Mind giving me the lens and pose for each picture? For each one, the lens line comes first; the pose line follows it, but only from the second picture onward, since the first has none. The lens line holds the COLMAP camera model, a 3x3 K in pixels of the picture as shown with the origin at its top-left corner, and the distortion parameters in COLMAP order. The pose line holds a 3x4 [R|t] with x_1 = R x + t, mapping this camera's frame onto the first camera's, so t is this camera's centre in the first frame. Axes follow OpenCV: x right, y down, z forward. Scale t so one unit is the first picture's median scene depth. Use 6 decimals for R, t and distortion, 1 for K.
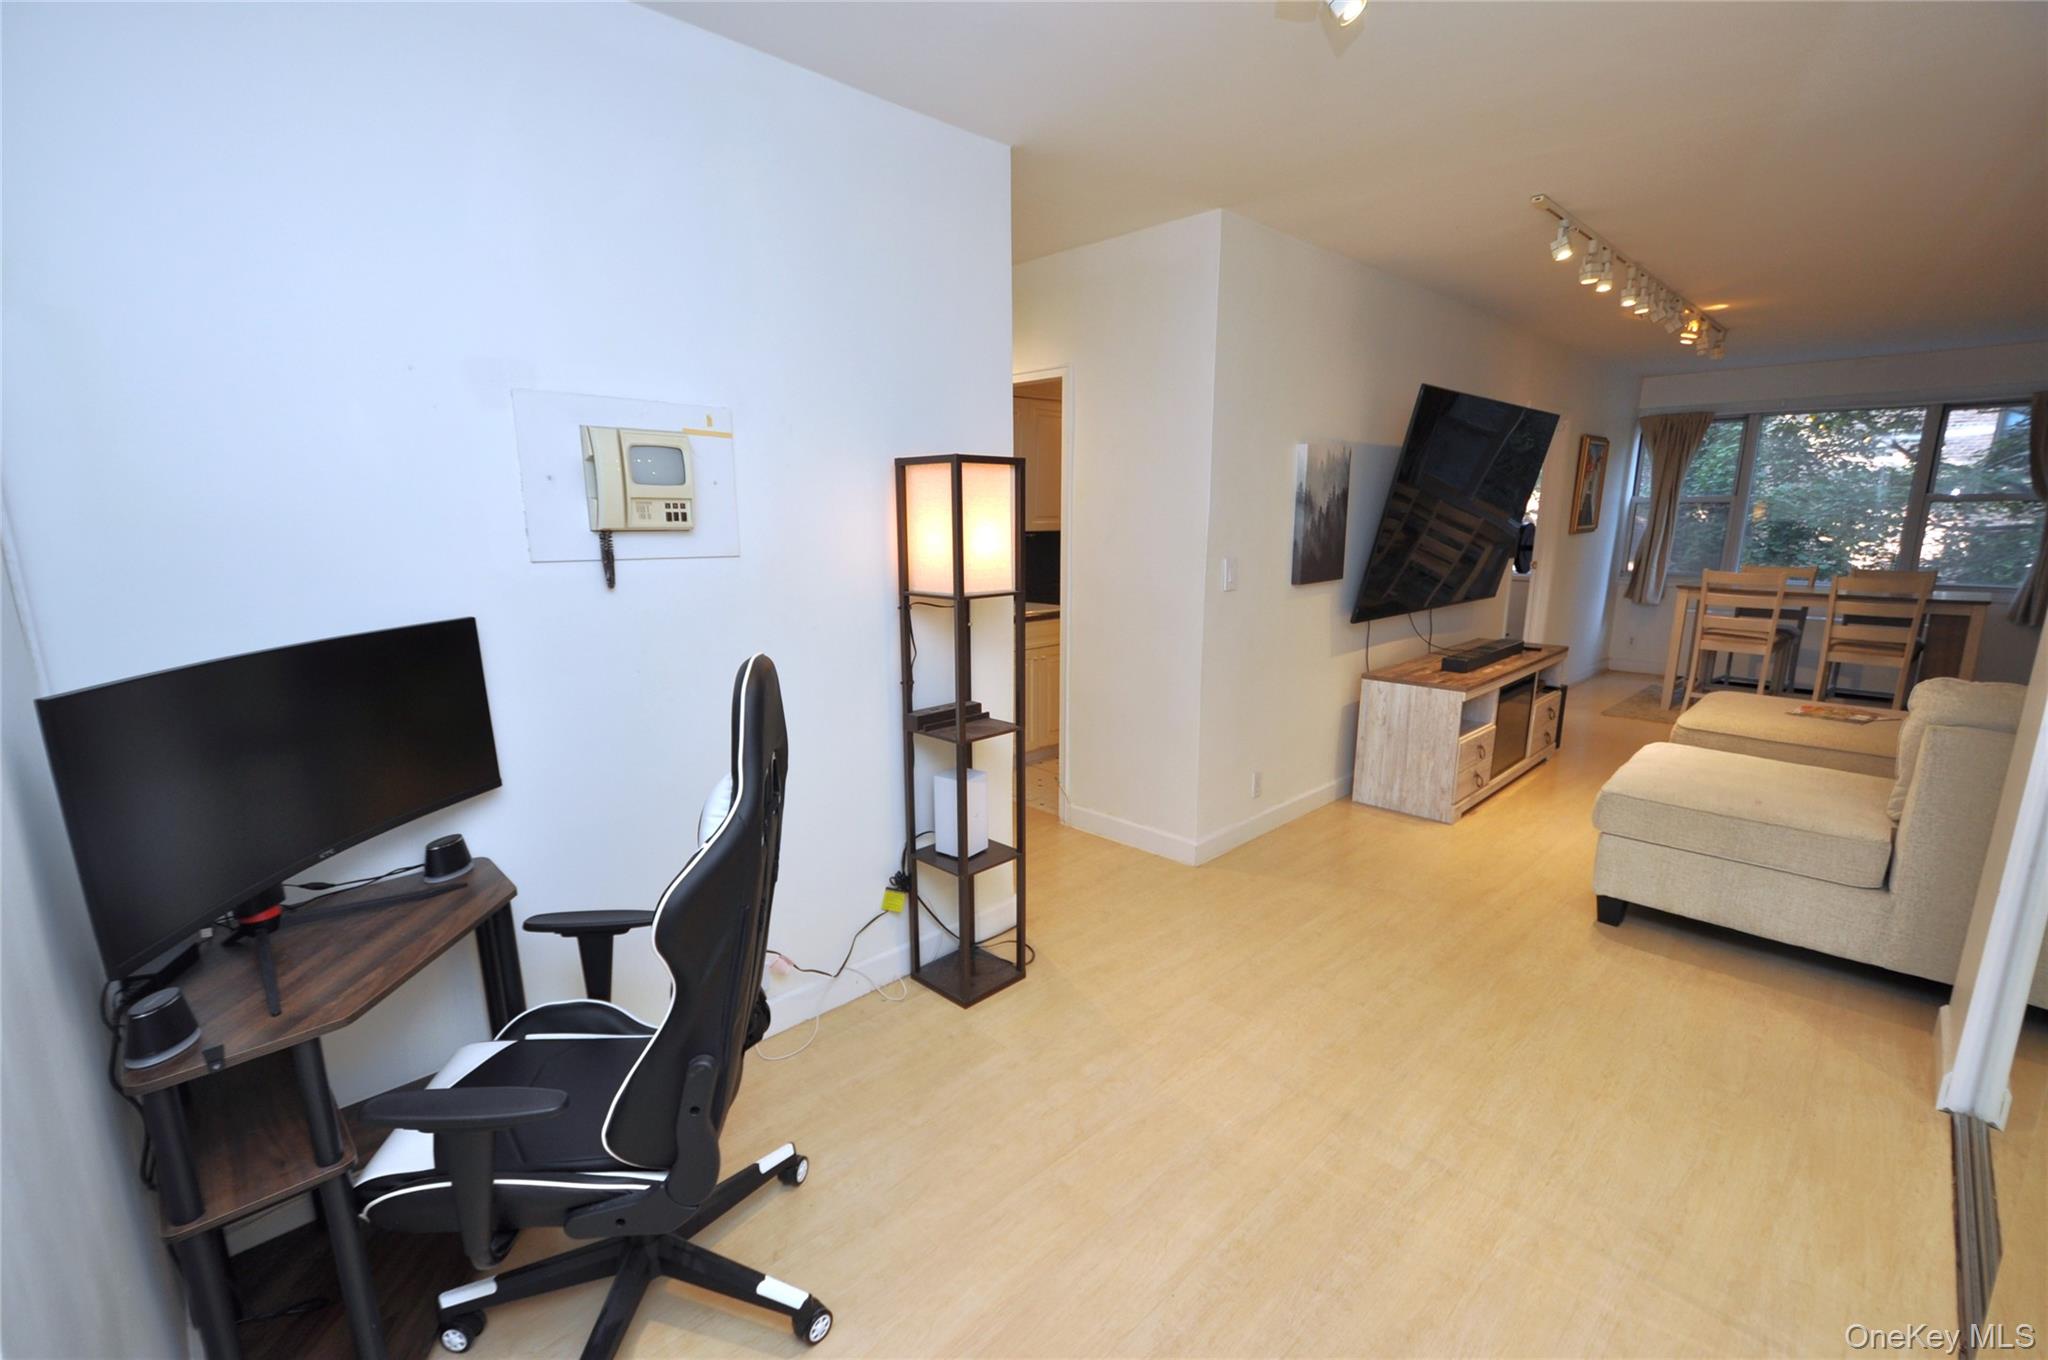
lens RADIAL K [[901.1, 0, 1017.8], [0, 901.1, 709.3], [0, 0, 1]] dist [0.004319, -0.000485]
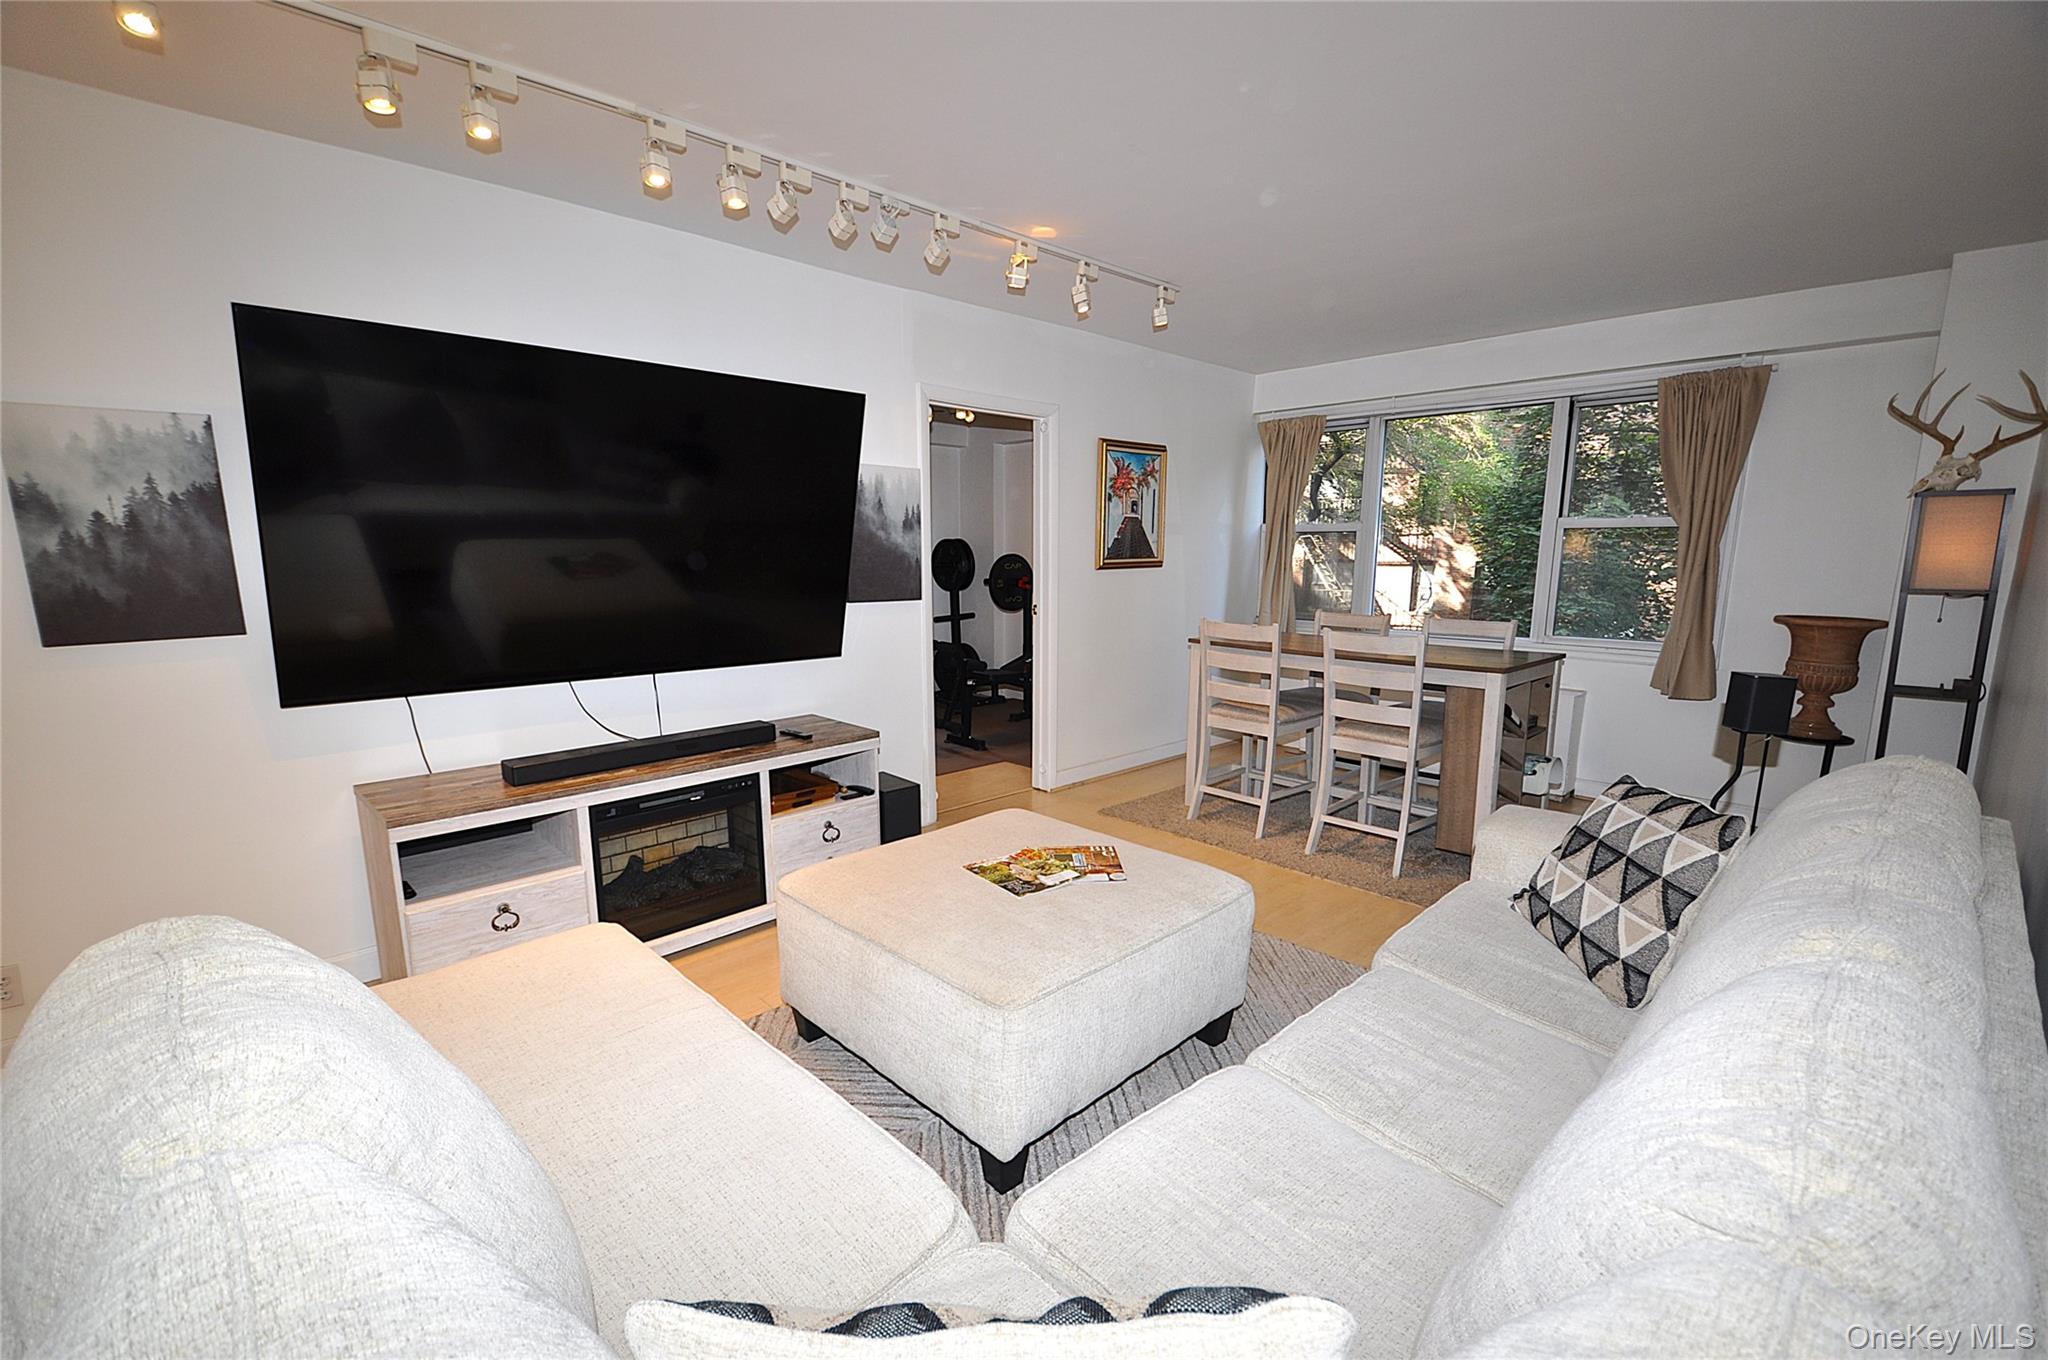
lens RADIAL K [[883.7, 0, 1024.7], [0, 883.7, 708.6], [0, 0, 1]] dist [0.009941, -0.010549]
pose [[0.999991, -0.000400, -0.004325, 1.598582], [0.000221, 0.999139, -0.041494, -0.110335], [0.004338, 0.041493, 0.999129, 0.710922]]
